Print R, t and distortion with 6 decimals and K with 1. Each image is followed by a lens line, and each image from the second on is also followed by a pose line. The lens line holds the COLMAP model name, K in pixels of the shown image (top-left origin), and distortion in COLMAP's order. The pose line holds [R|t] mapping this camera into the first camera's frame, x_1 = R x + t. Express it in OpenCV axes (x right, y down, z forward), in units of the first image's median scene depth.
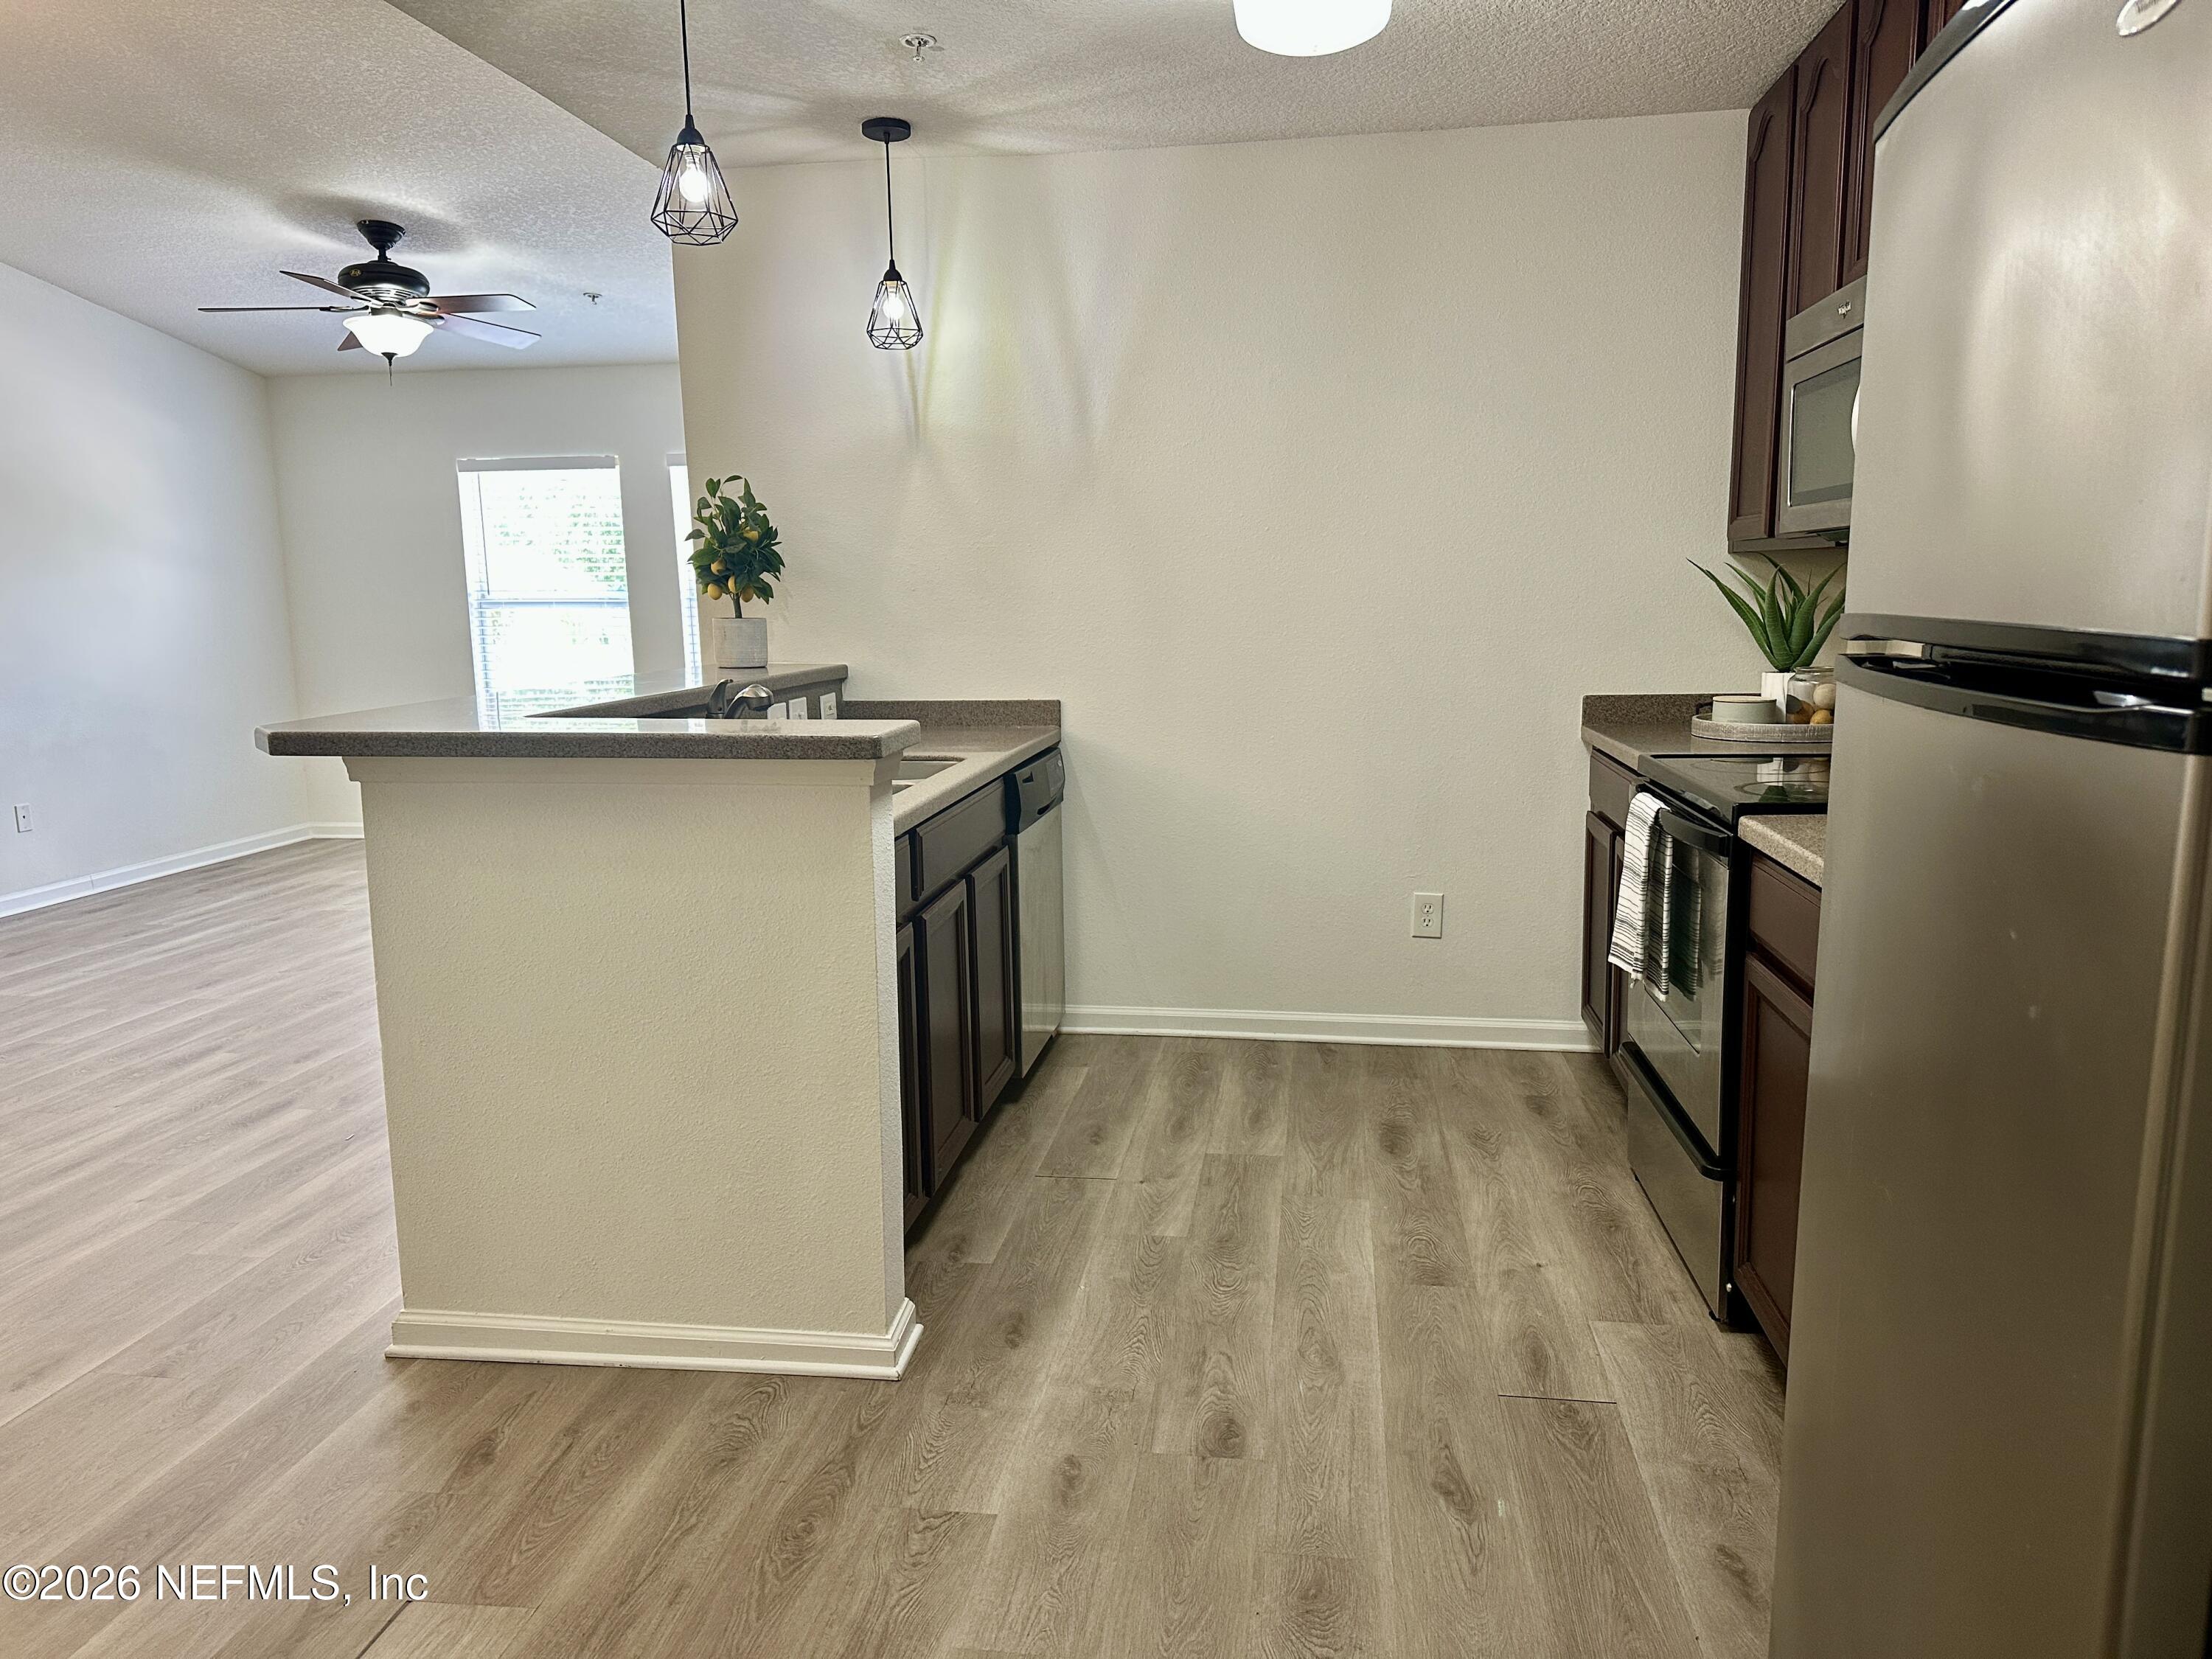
lens RADIAL K [[1572.8, 0, 1071.2], [0, 1572.8, 845.4], [0, 0, 1]] dist [0.052186, -0.041721]
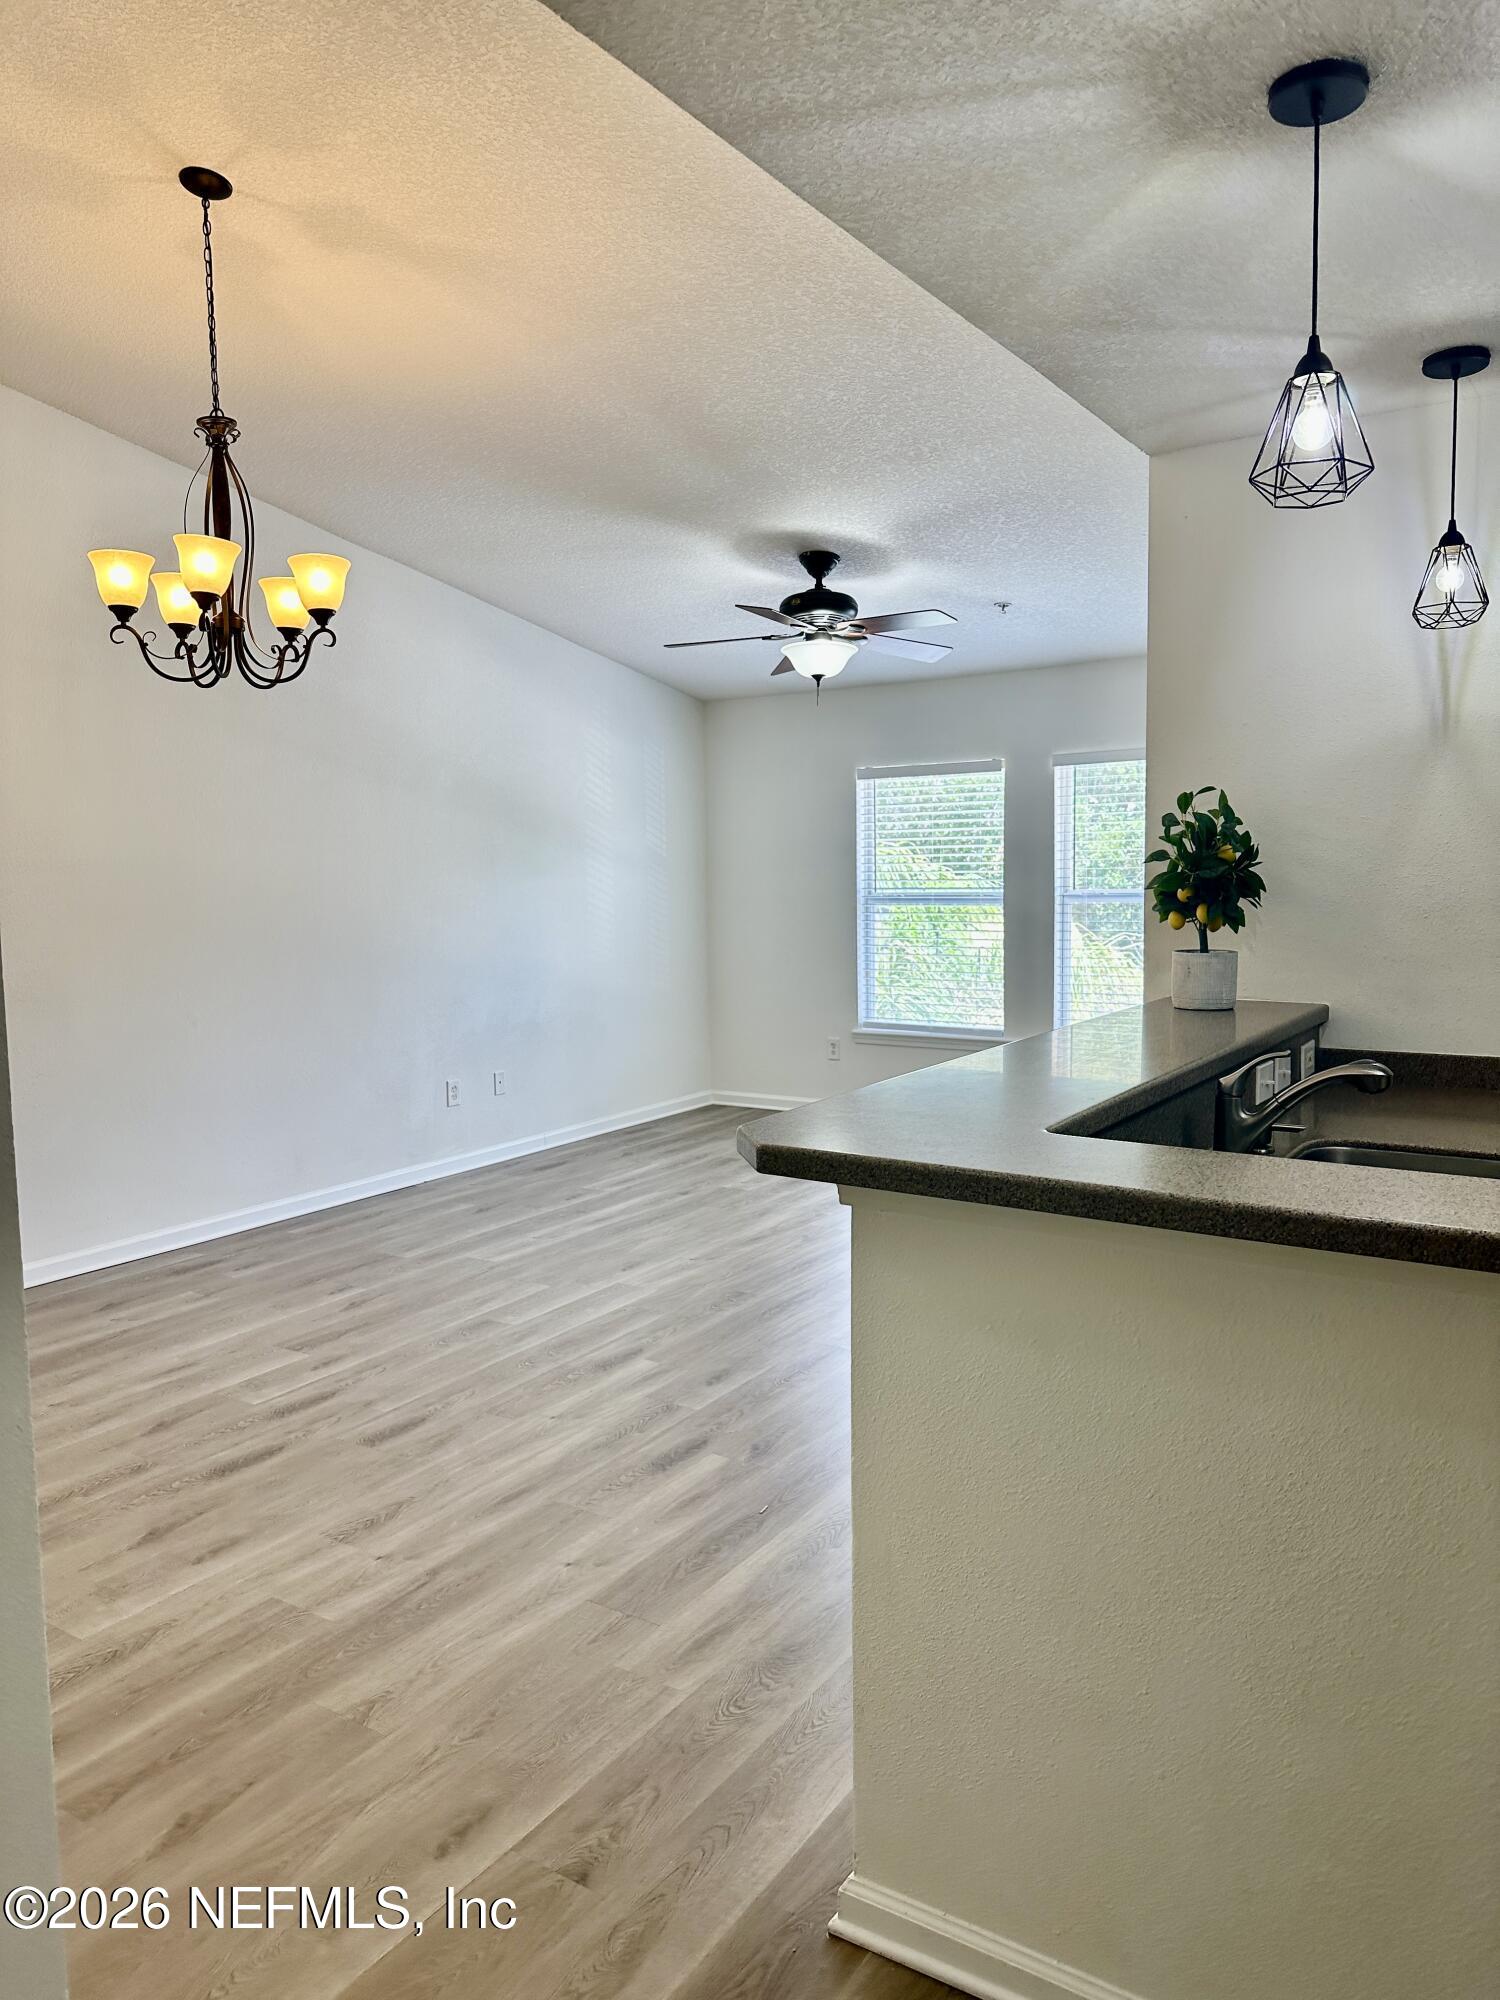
lens RADIAL K [[1415.9, 0, 739.9], [0, 1415.9, 1008.2], [0, 0, 1]] dist [0.211715, -0.361672]
pose [[0.914114, 0.041843, -0.403293, -0.108046], [-0.066080, 0.996737, -0.046363, -0.052084], [0.400037, 0.069031, 0.913896, 0.158316]]
